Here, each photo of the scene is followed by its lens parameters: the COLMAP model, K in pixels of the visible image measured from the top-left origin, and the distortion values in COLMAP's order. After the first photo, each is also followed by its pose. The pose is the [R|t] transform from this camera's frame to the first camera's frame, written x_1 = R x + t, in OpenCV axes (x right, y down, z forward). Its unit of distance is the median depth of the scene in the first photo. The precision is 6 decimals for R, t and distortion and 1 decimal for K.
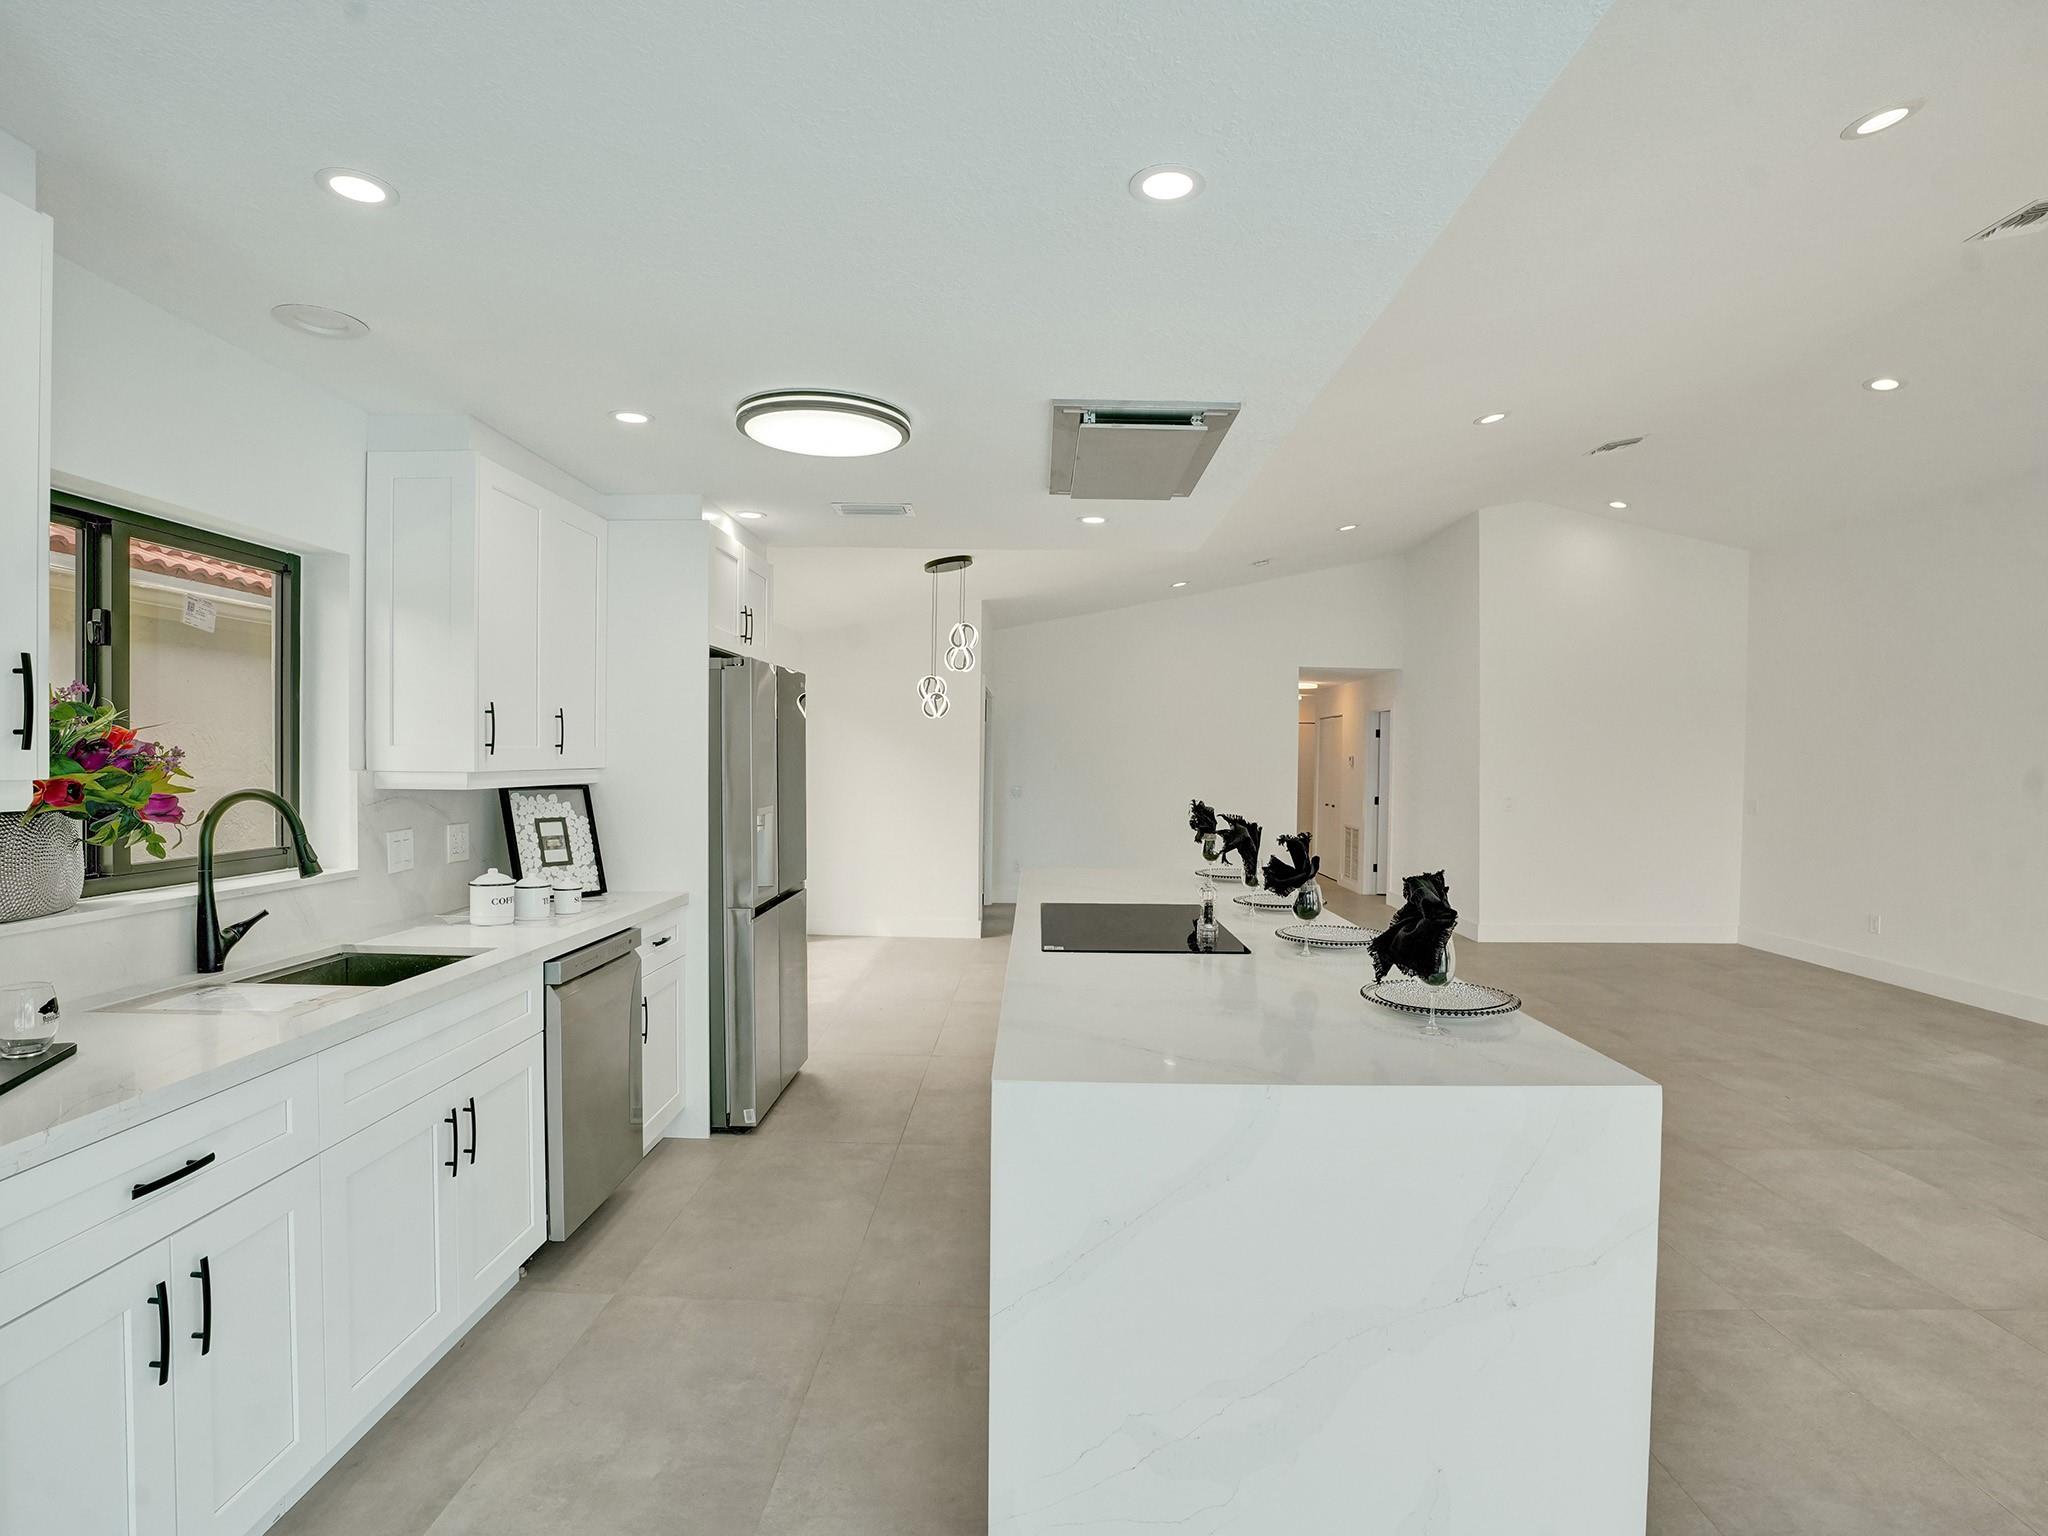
lens RADIAL K [[1087.6, 0, 1041.8], [0, 1087.6, 784.8], [0, 0, 1]] dist [-0.062036, 0.026669]
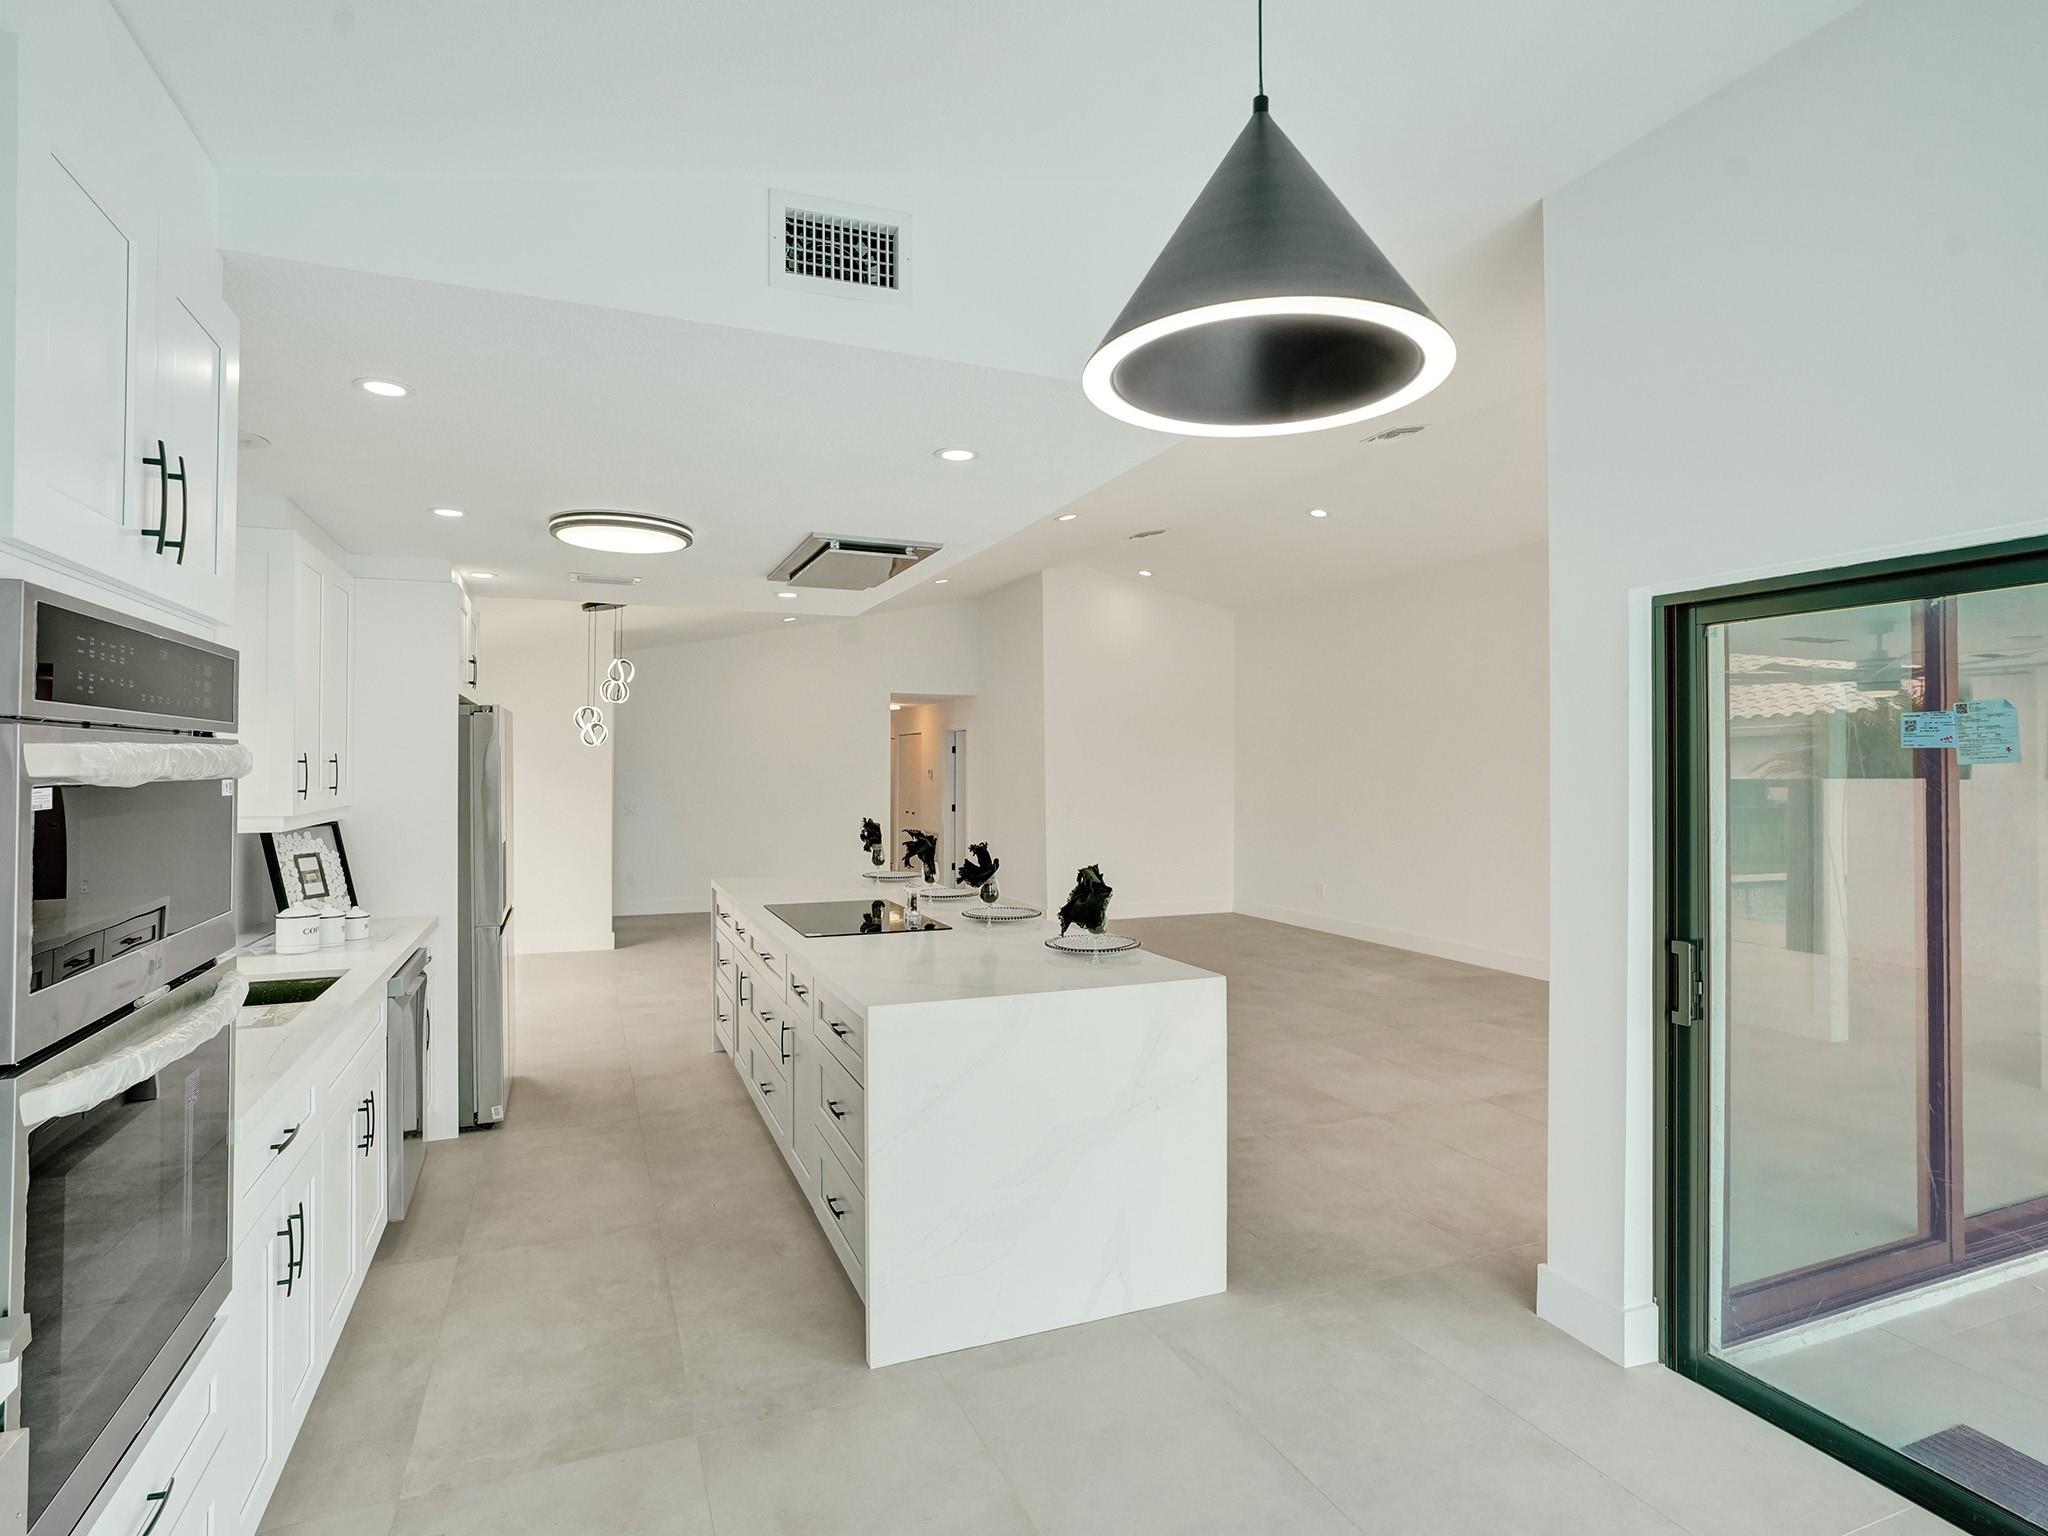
lens RADIAL K [[1087.6, 0, 1035.3], [0, 1087.6, 748.6], [0, 0, 1]] dist [-0.062036, 0.026669]
pose [[0.915891, -0.006067, 0.401381, -0.217808], [0.020678, 0.999271, -0.032079, -0.025548], [-0.400894, 0.037681, 0.915349, -0.275309]]
